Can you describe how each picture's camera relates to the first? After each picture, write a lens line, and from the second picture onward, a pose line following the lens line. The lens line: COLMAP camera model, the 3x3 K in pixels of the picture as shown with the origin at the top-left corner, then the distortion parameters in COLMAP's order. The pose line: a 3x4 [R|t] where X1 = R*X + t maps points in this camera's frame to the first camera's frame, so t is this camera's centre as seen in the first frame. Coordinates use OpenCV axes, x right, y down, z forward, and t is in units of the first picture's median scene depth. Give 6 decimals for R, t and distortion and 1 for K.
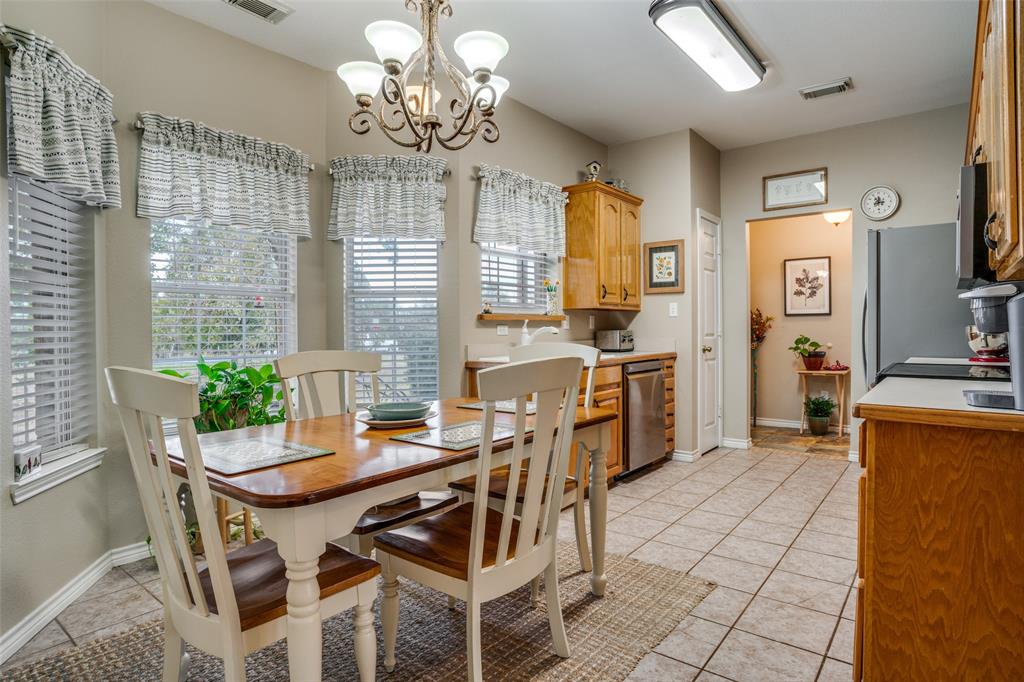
lens RADIAL K [[563.8, 0, 511.0], [0, 563.8, 336.2], [0, 0, 1]] dist [-0.065517, 0.035848]
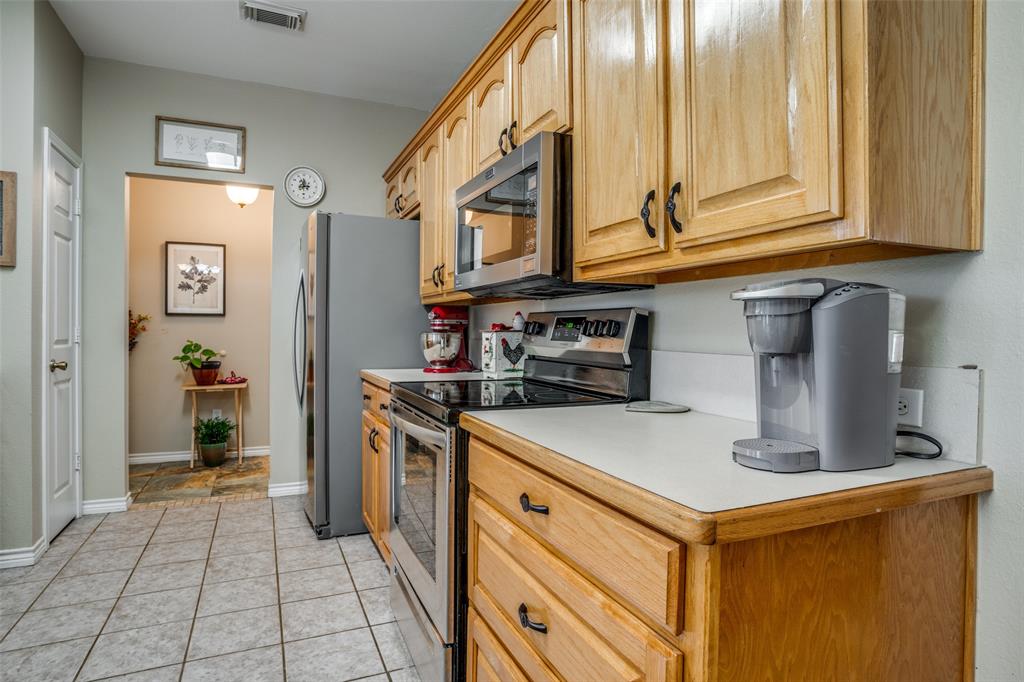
lens RADIAL K [[563.8, 0, 511.0], [0, 563.8, 336.2], [0, 0, 1]] dist [-0.065517, 0.035848]
pose [[0.455012, 0.004582, 0.890473, 0.047252], [-0.001993, 0.999989, -0.004127, -0.007660], [-0.890483, 0.000104, 0.455016, 0.312761]]
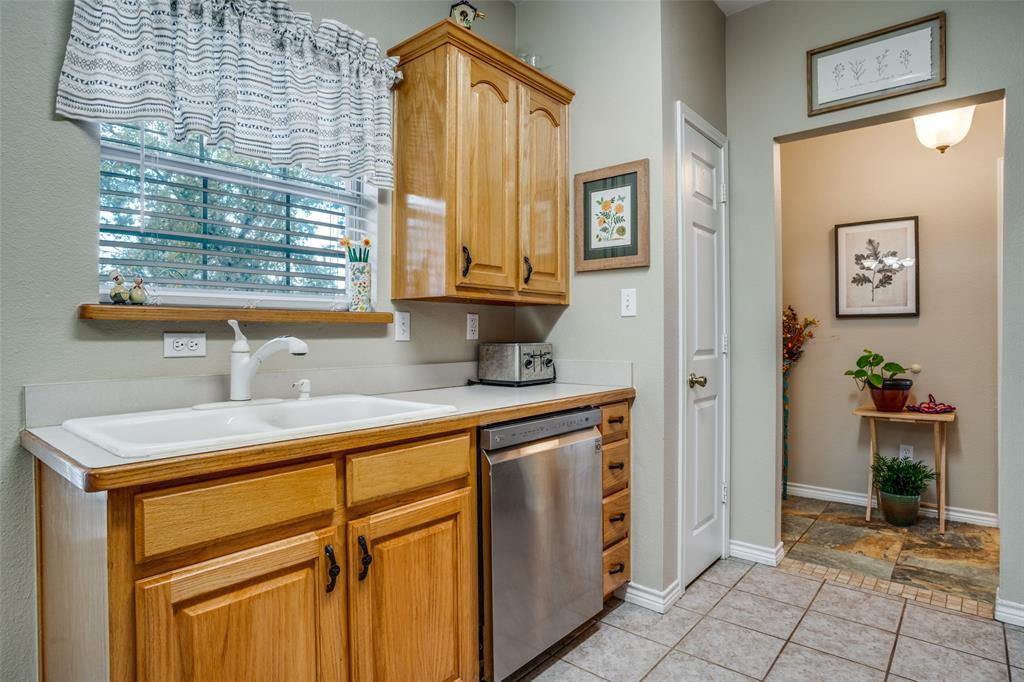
lens RADIAL K [[553.7, 0, 509.1], [0, 553.7, 338.5], [0, 0, 1]] dist [-0.064316, 0.030143]
pose [[0.999374, 0.003951, -0.035164, 0.208060], [-0.004161, 0.999974, -0.005893, -0.012250], [0.035140, 0.006036, 0.999364, 0.524948]]
